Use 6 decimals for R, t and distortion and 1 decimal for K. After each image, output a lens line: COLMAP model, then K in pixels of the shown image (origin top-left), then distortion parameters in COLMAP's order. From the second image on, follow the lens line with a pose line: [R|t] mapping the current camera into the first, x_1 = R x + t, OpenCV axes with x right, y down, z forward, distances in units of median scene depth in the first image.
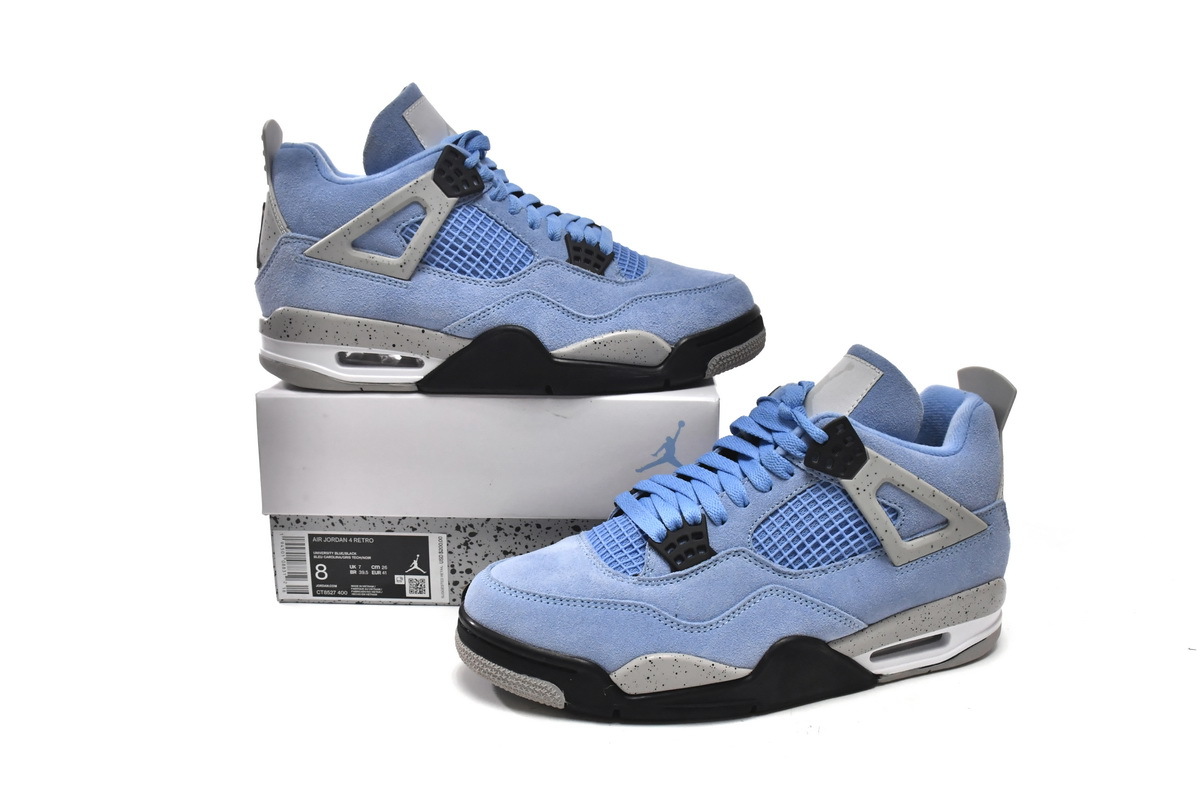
lens RADIAL K [[1246.4, 0, 603.4], [0, 1246.4, 404.2], [0, 0, 1]] dist [0.019048, 0.000000]
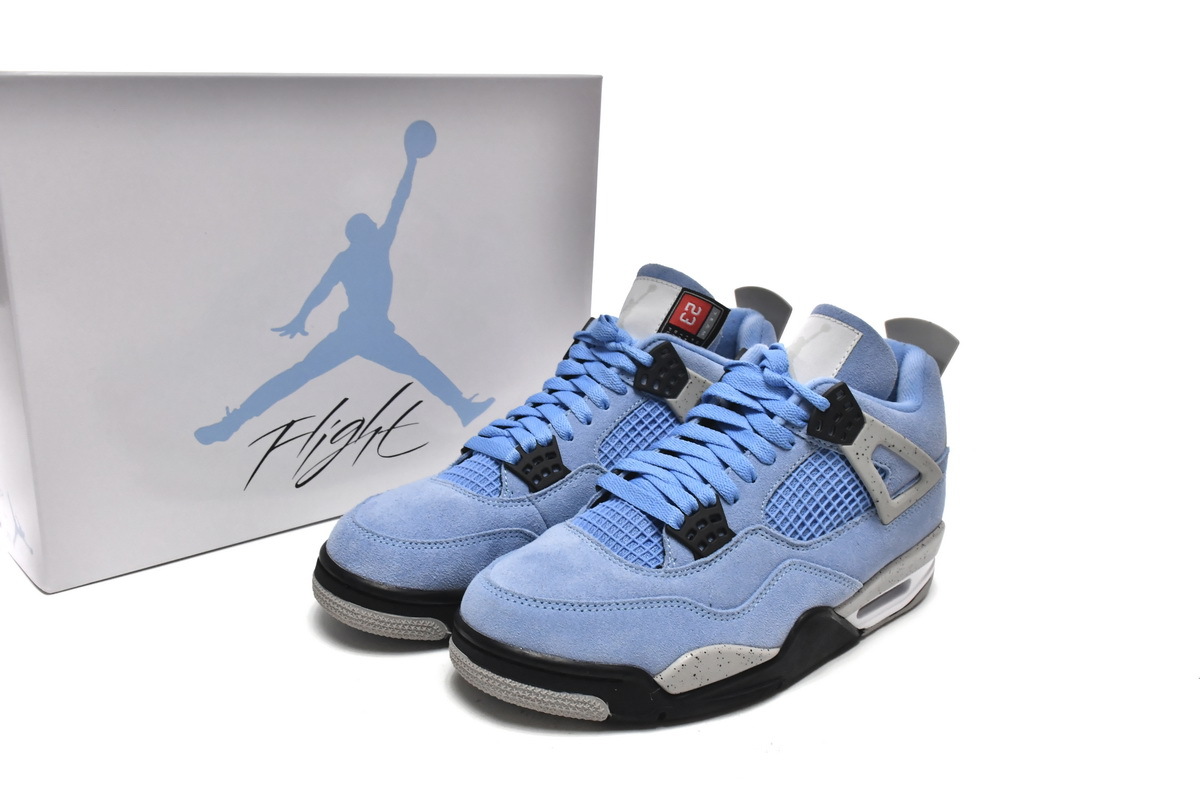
lens RADIAL K [[1246.4, 0, 600.4], [0, 1246.4, 397.4], [0, 0, 1]] dist [0.019048, 0.000000]
pose [[0.913374, -0.076158, 0.399935, -0.378810], [0.034851, 0.993368, 0.109571, -0.093365], [-0.405628, -0.086141, 0.909970, 0.176852]]
